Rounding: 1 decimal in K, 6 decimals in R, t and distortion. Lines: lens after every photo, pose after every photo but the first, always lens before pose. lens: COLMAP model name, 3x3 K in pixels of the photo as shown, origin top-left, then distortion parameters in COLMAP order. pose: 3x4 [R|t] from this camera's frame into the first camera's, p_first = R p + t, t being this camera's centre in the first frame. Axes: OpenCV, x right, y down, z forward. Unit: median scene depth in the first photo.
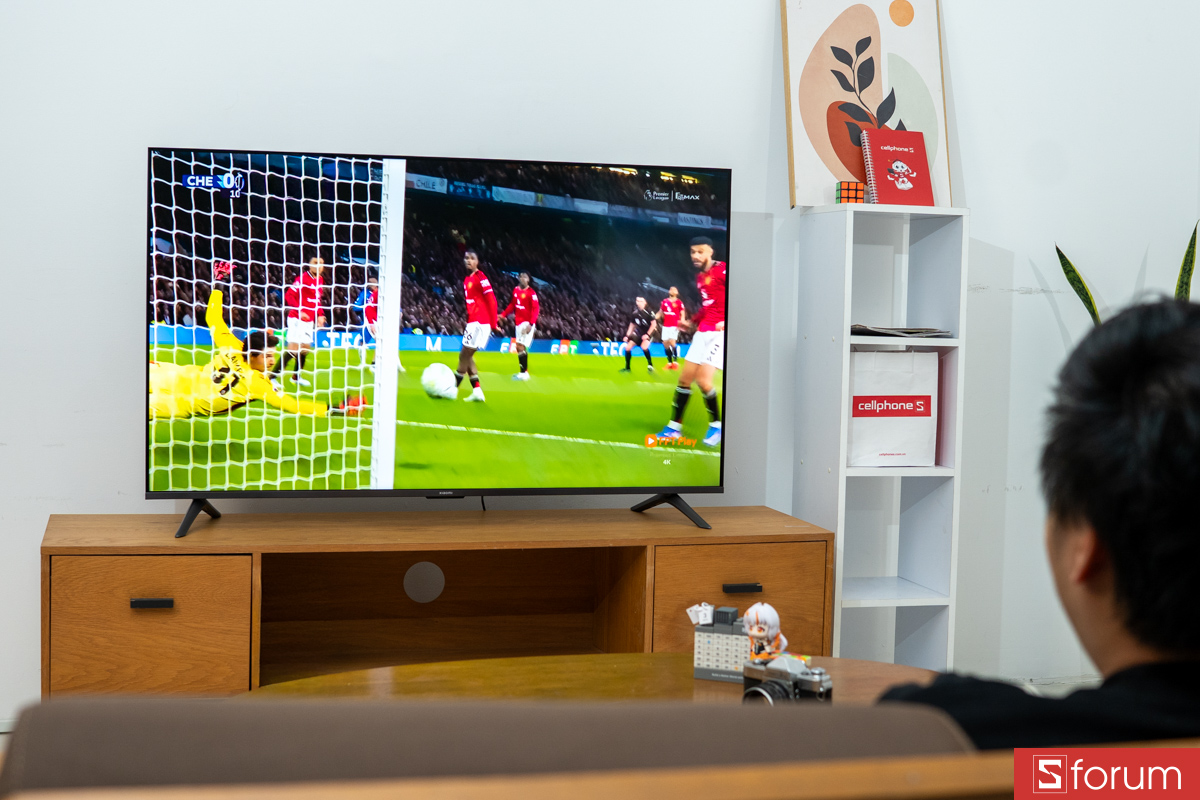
lens RADIAL K [[1752.9, 0, 600.0], [0, 1752.9, 400.0], [0, 0, 1]] dist [-0.100250, -0.039415]
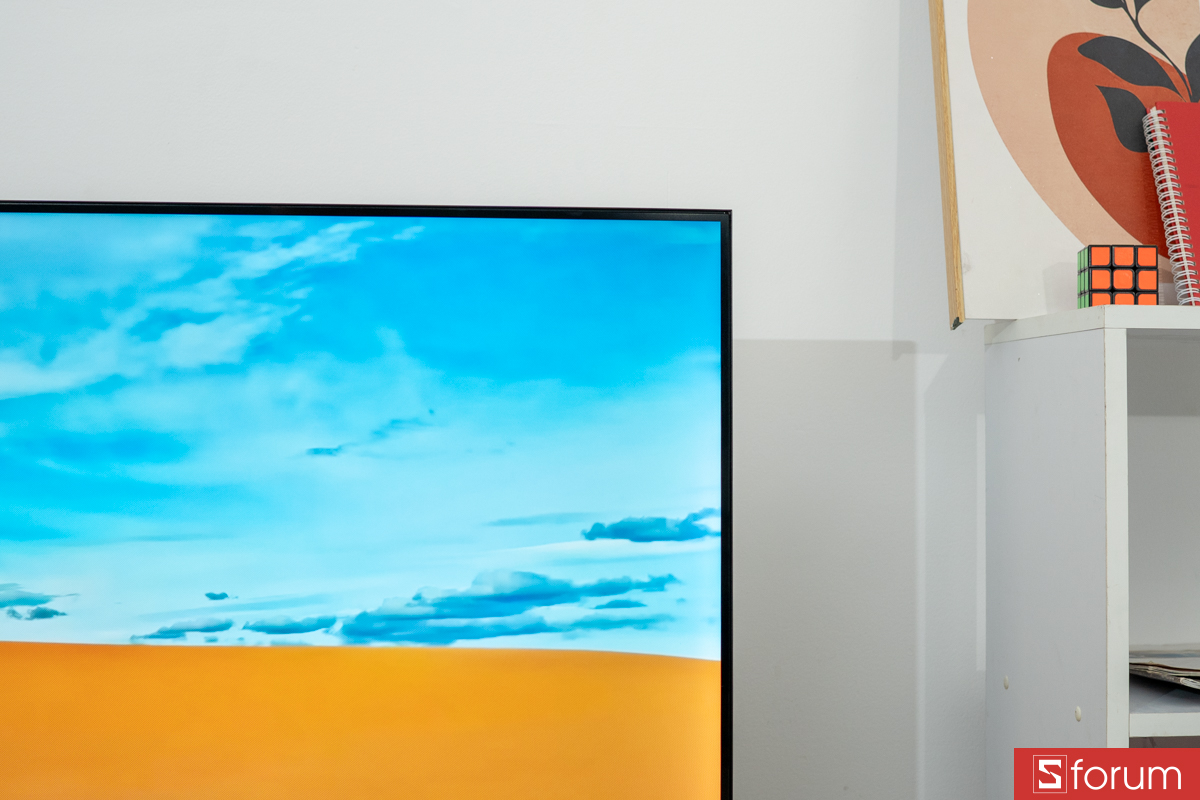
lens RADIAL K [[1986.1, 0, 602.0], [0, 1986.1, 356.5], [0, 0, 1]] dist [-0.100950, -0.042098]
pose [[0.990632, -0.024908, -0.134264, 0.098571], [0.011454, 0.994915, -0.100067, -0.068173], [0.136074, 0.097592, 0.985880, 0.631563]]
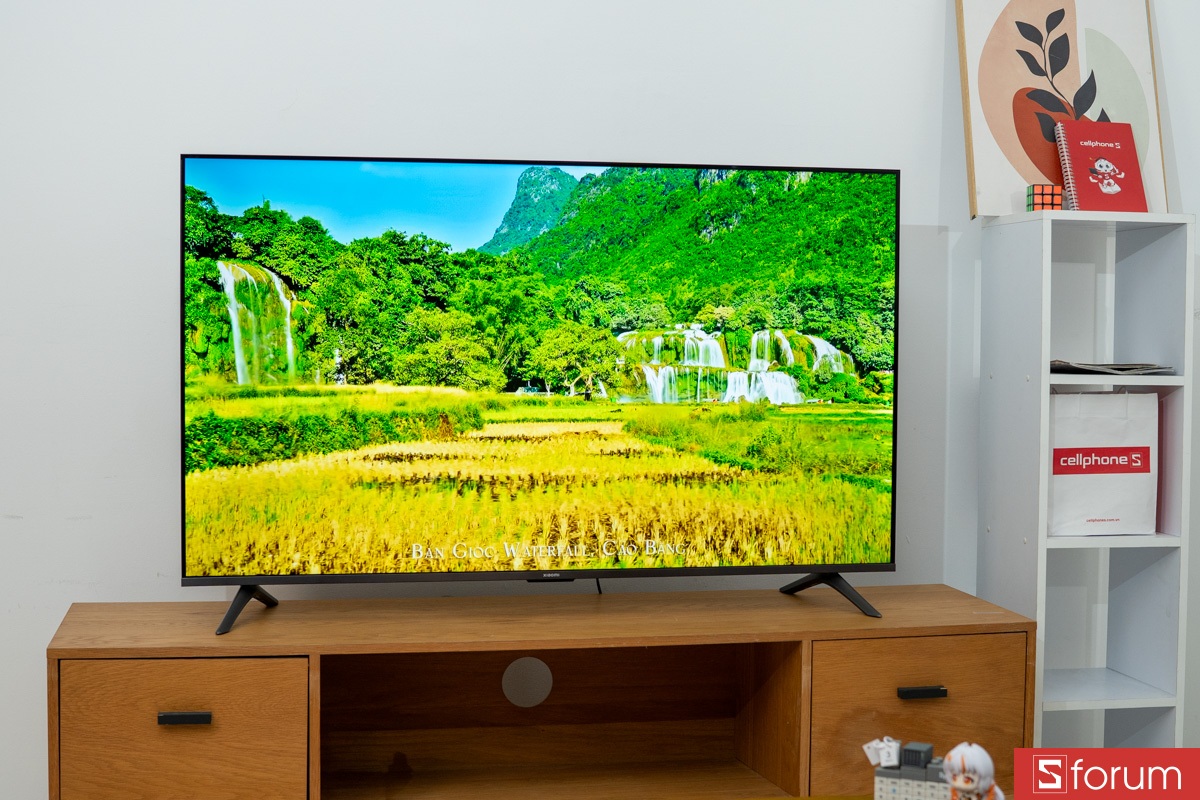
lens RADIAL K [[1829.7, 0, 600.0], [0, 1829.7, 400.0], [0, 0, 1]] dist [-0.109991, 0.016593]
pose [[0.997255, -0.011975, -0.073069, -0.002776], [0.010284, 0.999671, -0.023479, -0.007415], [0.073326, 0.022663, 0.997050, 0.151674]]
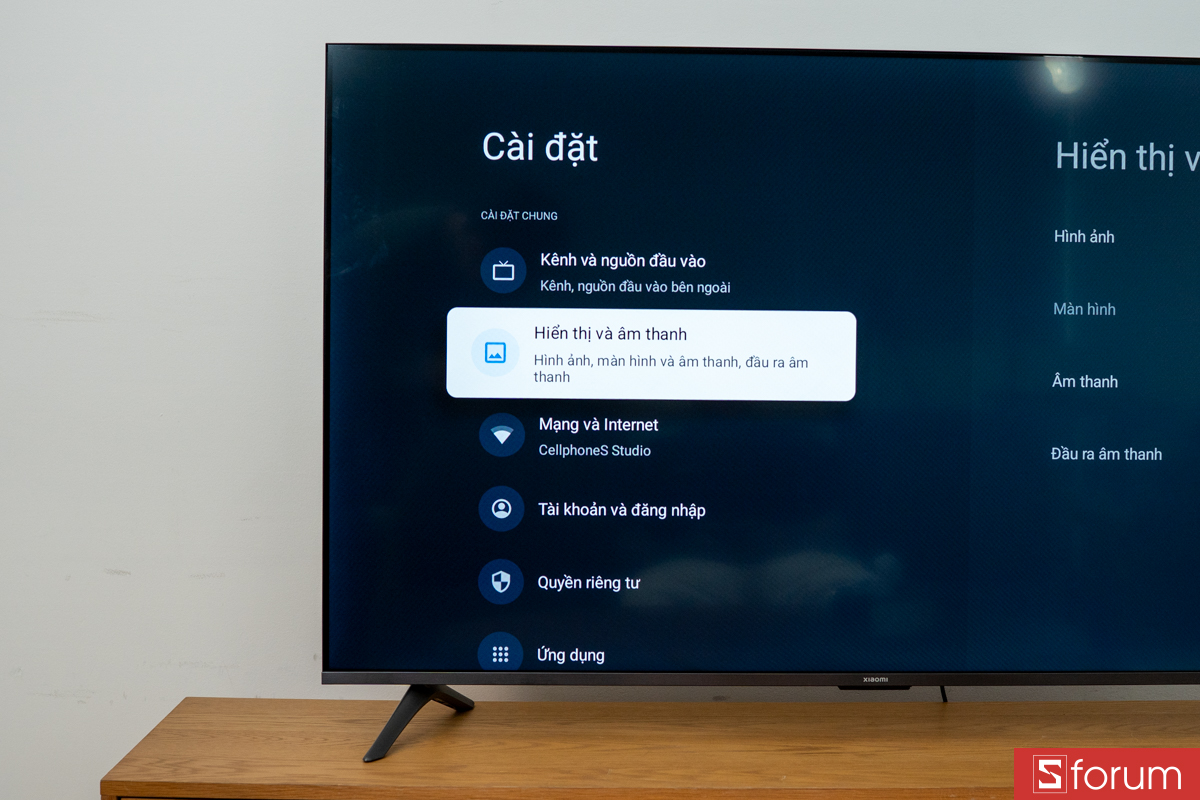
lens RADIAL K [[1802.1, 0, 616.0], [0, 1802.1, 402.7], [0, 0, 1]] dist [-0.100732, -0.036661]
pose [[0.973589, -0.006814, -0.228205, -0.038172], [-0.003727, 0.998947, -0.045727, -0.005501], [0.228276, 0.045370, 0.972539, 0.429355]]
